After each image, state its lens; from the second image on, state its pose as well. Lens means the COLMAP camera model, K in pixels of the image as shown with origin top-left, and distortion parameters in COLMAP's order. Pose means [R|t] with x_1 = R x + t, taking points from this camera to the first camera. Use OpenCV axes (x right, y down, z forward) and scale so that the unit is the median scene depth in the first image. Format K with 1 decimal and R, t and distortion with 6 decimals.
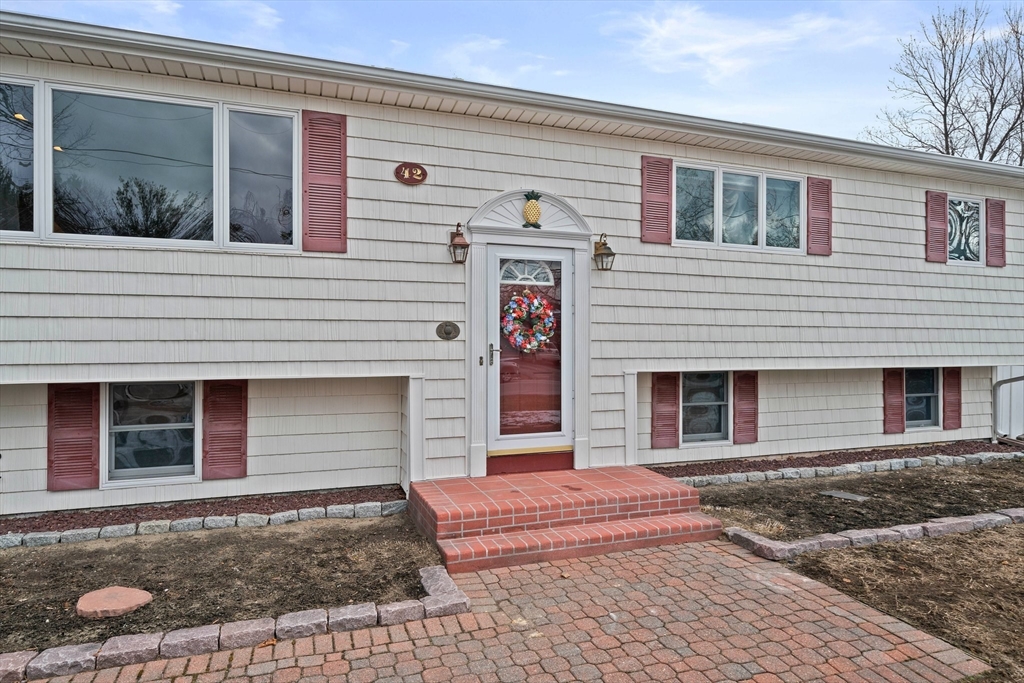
lens RADIAL K [[596.1, 0, 517.1], [0, 596.1, 345.6], [0, 0, 1]] dist [0.000777, 0.000335]
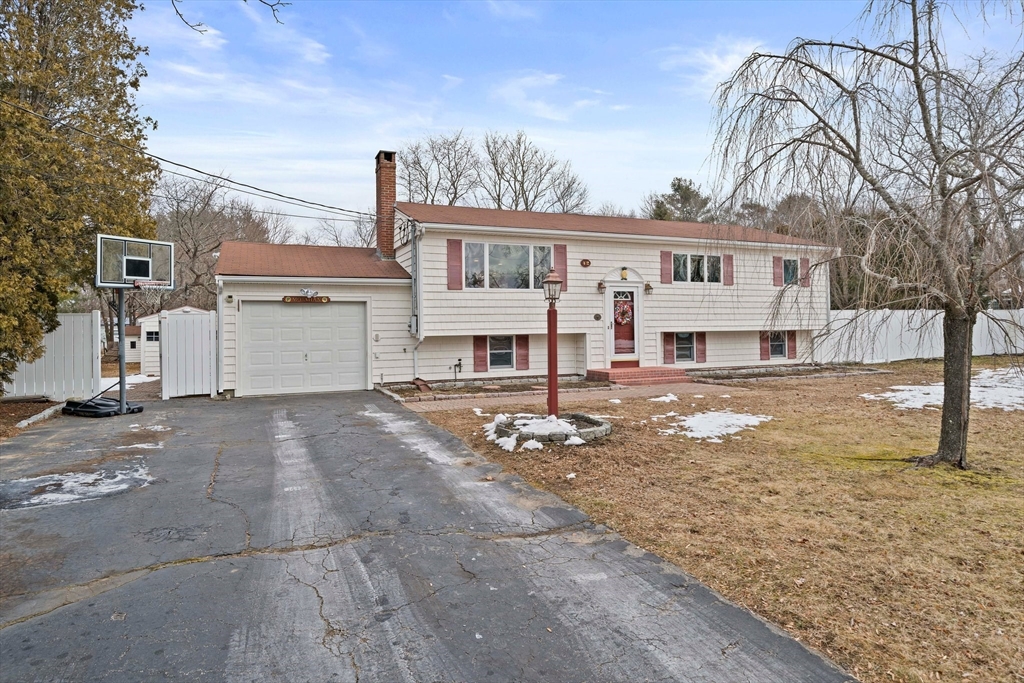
lens RADIAL K [[596.1, 0, 505.0], [0, 596.1, 308.8], [0, 0, 1]] dist [0.000777, 0.000335]
pose [[0.998726, -0.009315, 0.049585, -0.635209], [0.010988, 0.999376, -0.033569, 0.024391], [-0.049241, 0.034071, 0.998206, -1.658572]]
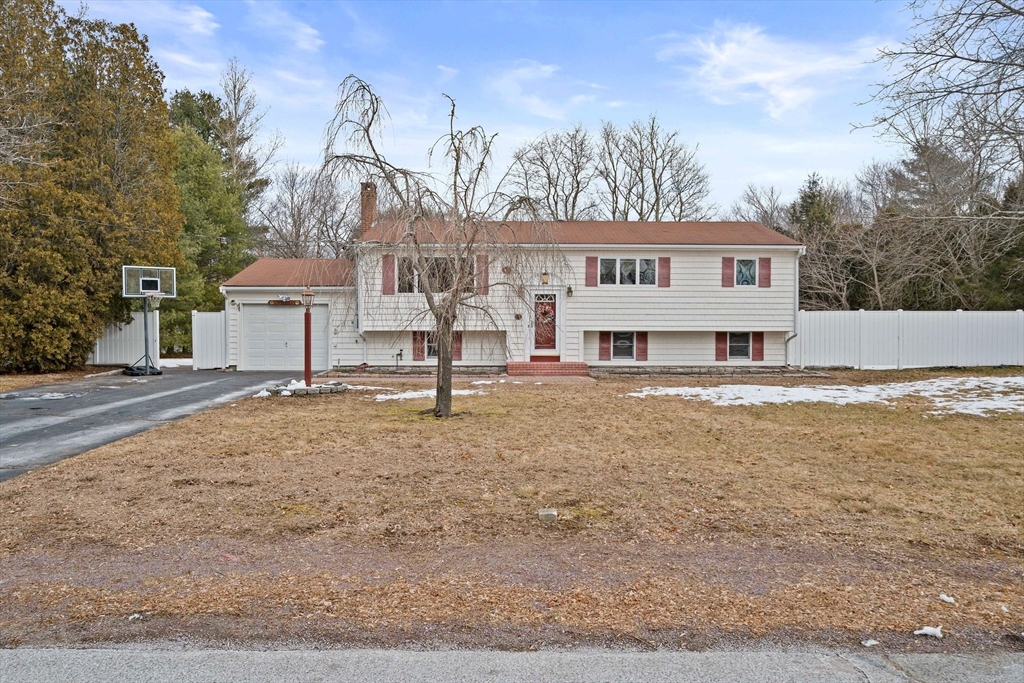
lens RADIAL K [[700.3, 0, 505.0], [0, 700.3, 344.1], [0, 0, 1]] dist [0.003341, -0.002049]
pose [[0.944624, 0.009916, -0.328005, 0.981284], [-0.002679, 0.999743, 0.022508, 0.035163], [0.328144, -0.020383, 0.944408, -2.421769]]
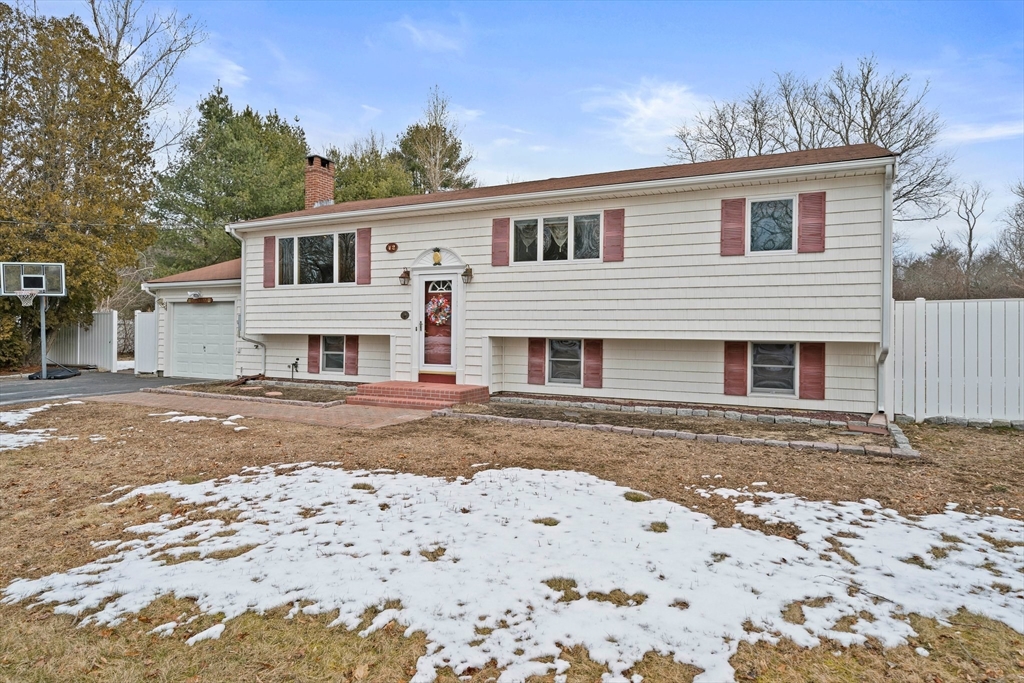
lens RADIAL K [[596.1, 0, 504.0], [0, 596.1, 335.2], [0, 0, 1]] dist [0.000777, 0.000335]
pose [[0.690232, 0.012411, -0.723482, 1.598991], [-0.010639, 0.999919, 0.007002, 0.027750], [0.723510, 0.002864, 0.690308, -0.250731]]
